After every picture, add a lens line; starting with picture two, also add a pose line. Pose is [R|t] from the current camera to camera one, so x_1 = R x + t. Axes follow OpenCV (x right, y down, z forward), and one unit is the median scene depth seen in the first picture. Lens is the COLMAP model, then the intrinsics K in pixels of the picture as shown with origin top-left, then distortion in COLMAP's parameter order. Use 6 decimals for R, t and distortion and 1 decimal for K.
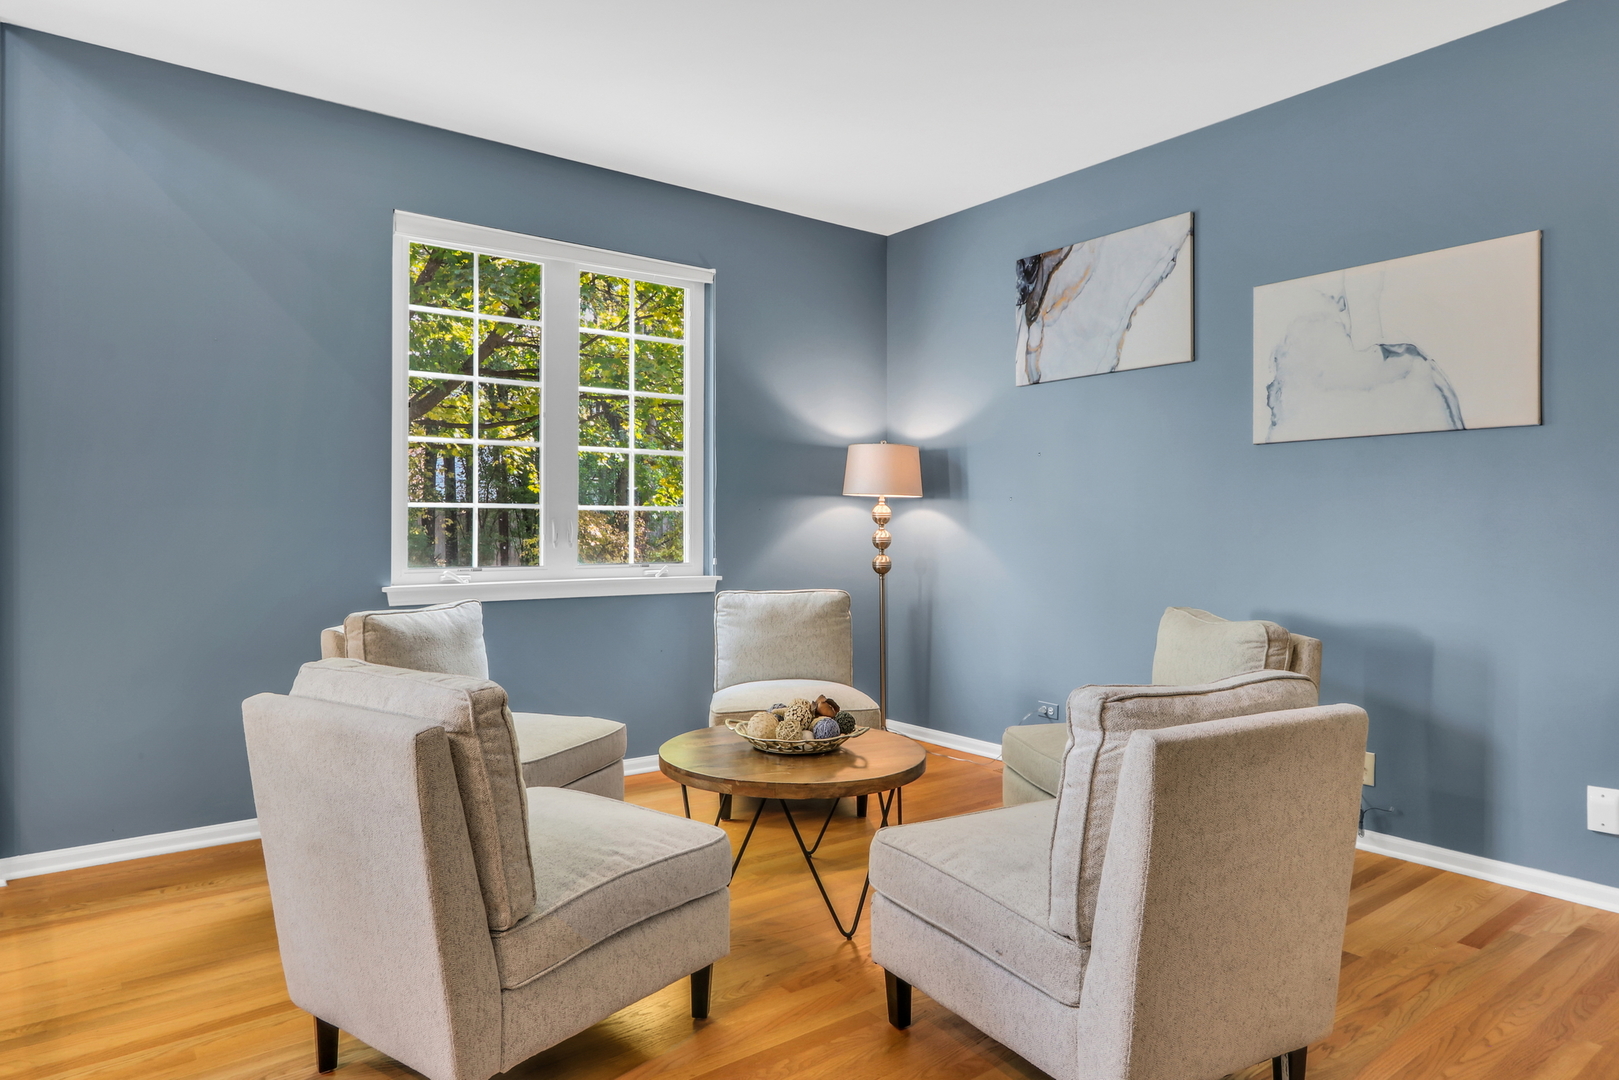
lens RADIAL K [[977.3, 0, 793.5], [0, 977.3, 528.0], [0, 0, 1]] dist [-0.007526, 0.000027]
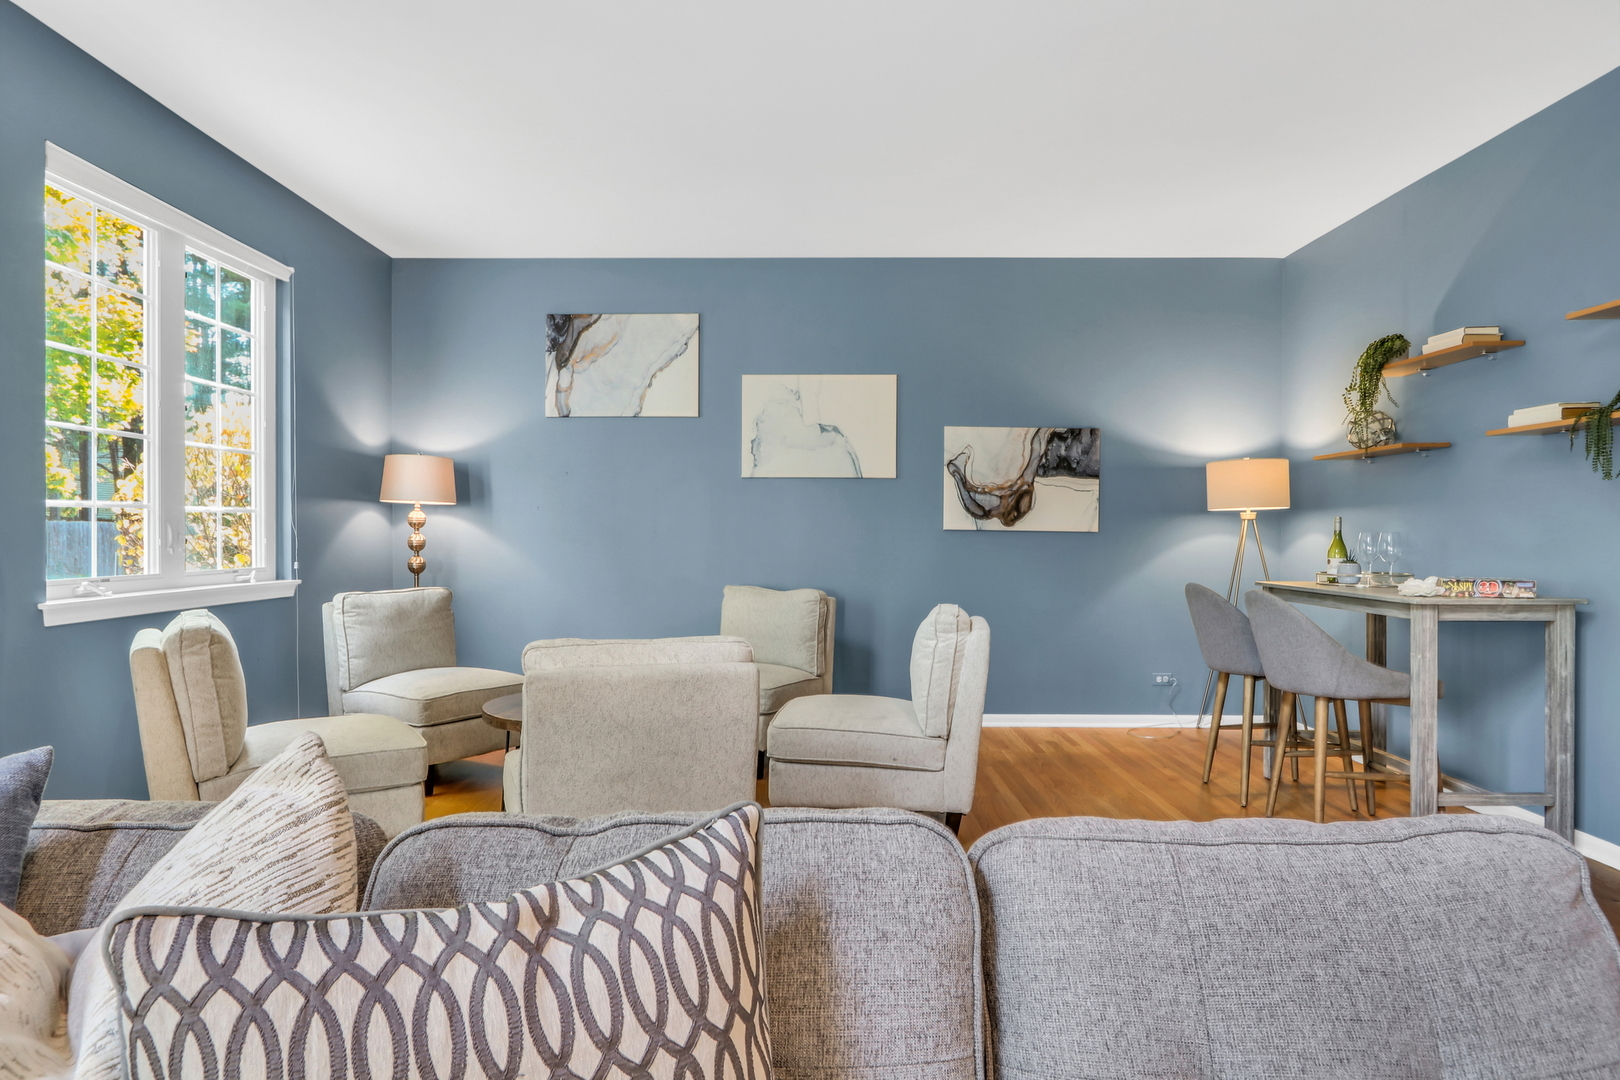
lens RADIAL K [[971.4, 0, 779.7], [0, 971.4, 545.1], [0, 0, 1]] dist [-0.001953, 0.001658]
pose [[0.623913, -0.008533, 0.781447, -0.568736], [-0.003849, 0.999895, 0.013992, -0.001889], [-0.781485, -0.011738, 0.623814, 0.004203]]
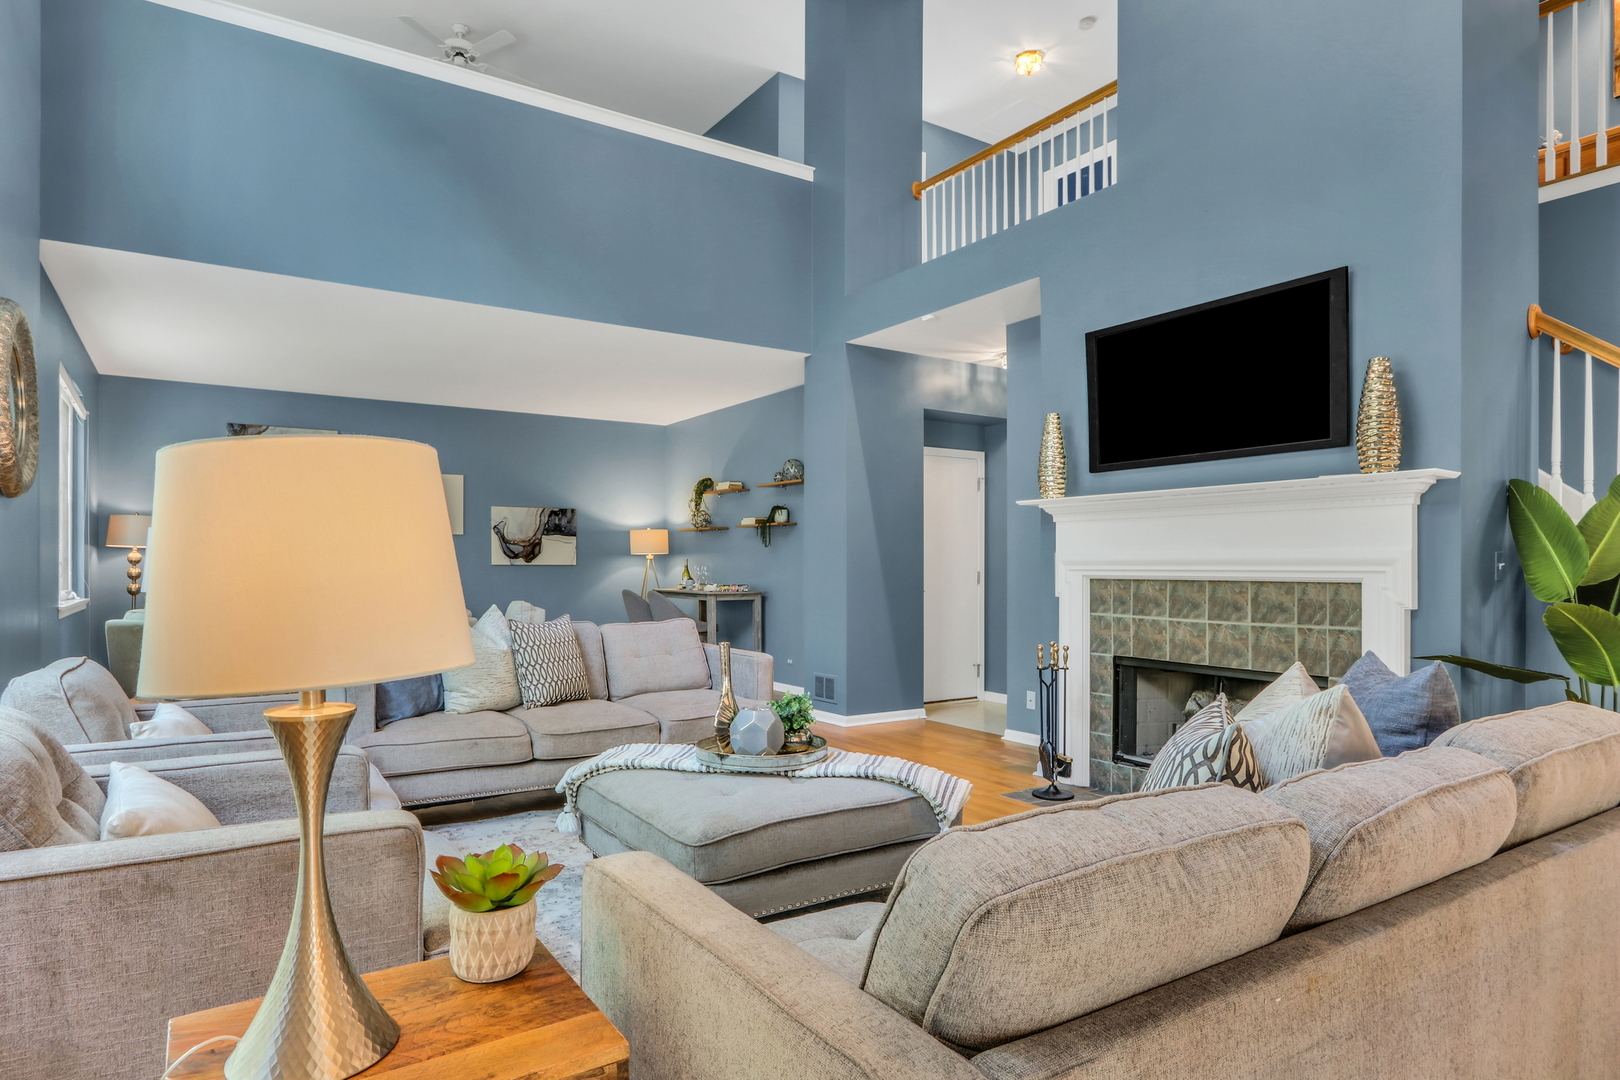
lens RADIAL K [[936.7, 0, 781.5], [0, 936.7, 564.6], [0, 0, 1]] dist [0.000268, 0.000748]
pose [[0.088452, -0.000032, 0.996080, -1.517509], [-0.002386, 0.999997, 0.000244, -0.006886], [-0.996078, -0.002398, 0.088451, -0.221714]]
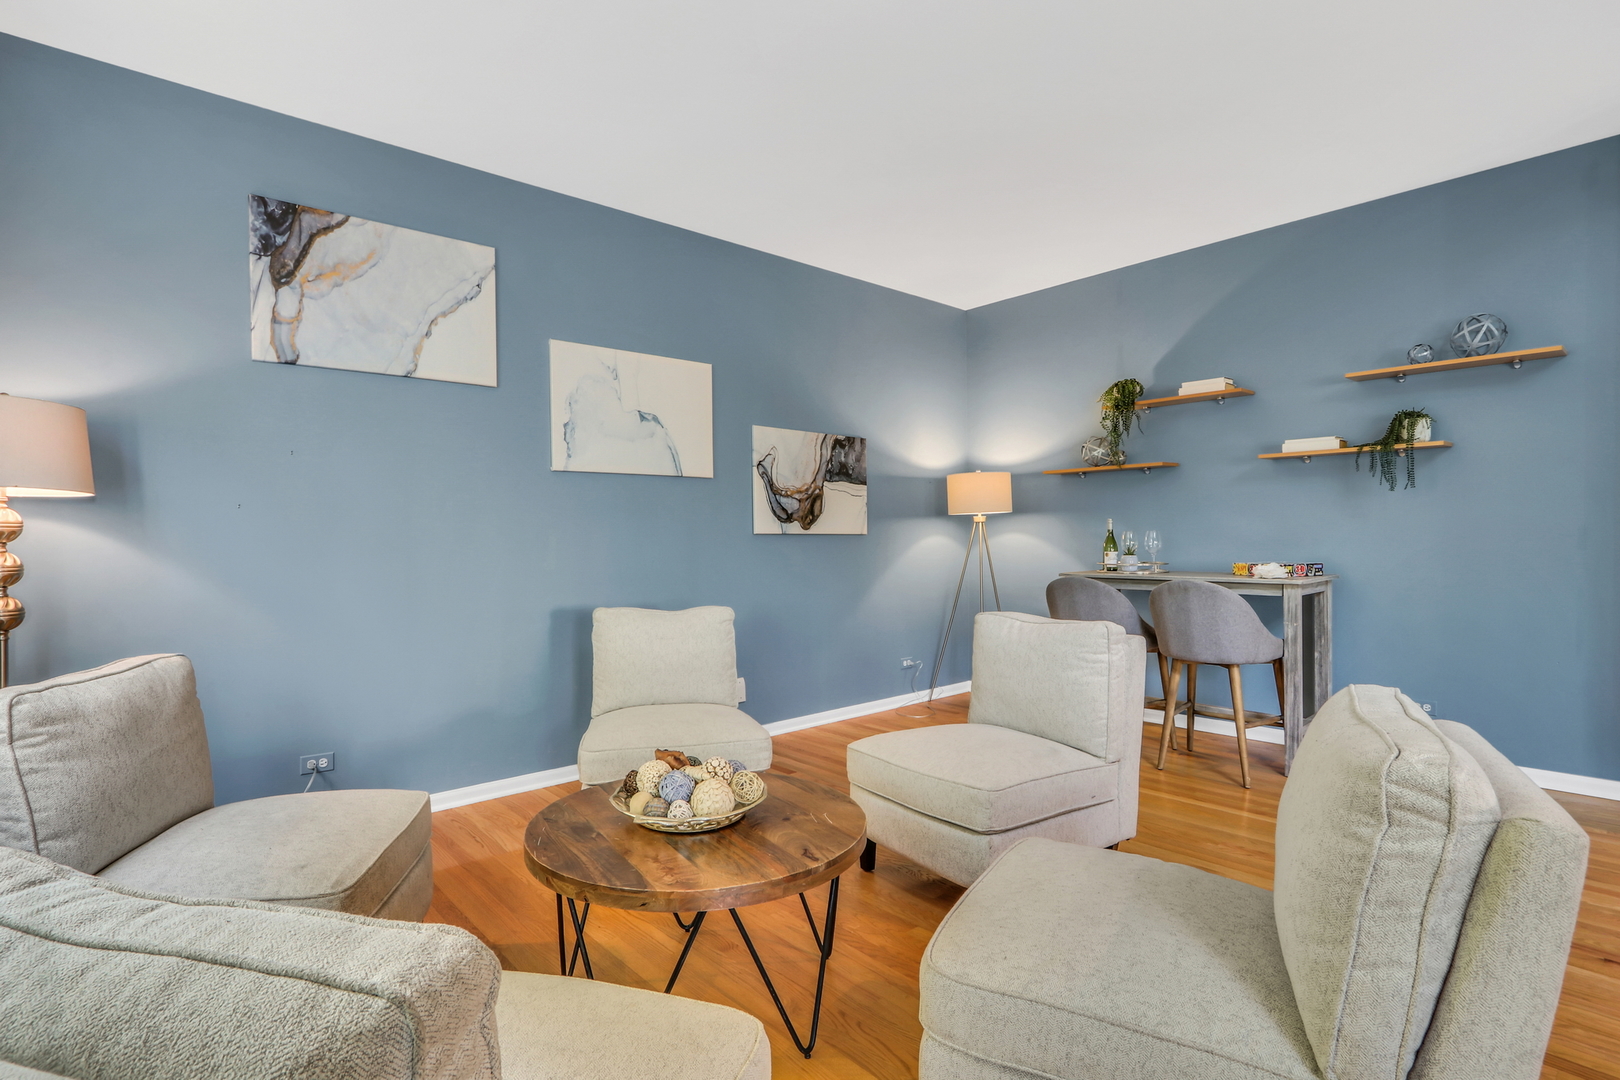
lens RADIAL K [[801.0, 0, 788.8], [0, 801.0, 548.5], [0, 0, 1]] dist [-0.002749, -0.000209]
pose [[-0.061949, -0.015844, 0.997954, -0.442178], [0.011738, 0.999793, 0.016602, -0.002787], [-0.998010, 0.012742, -0.061750, 0.647575]]
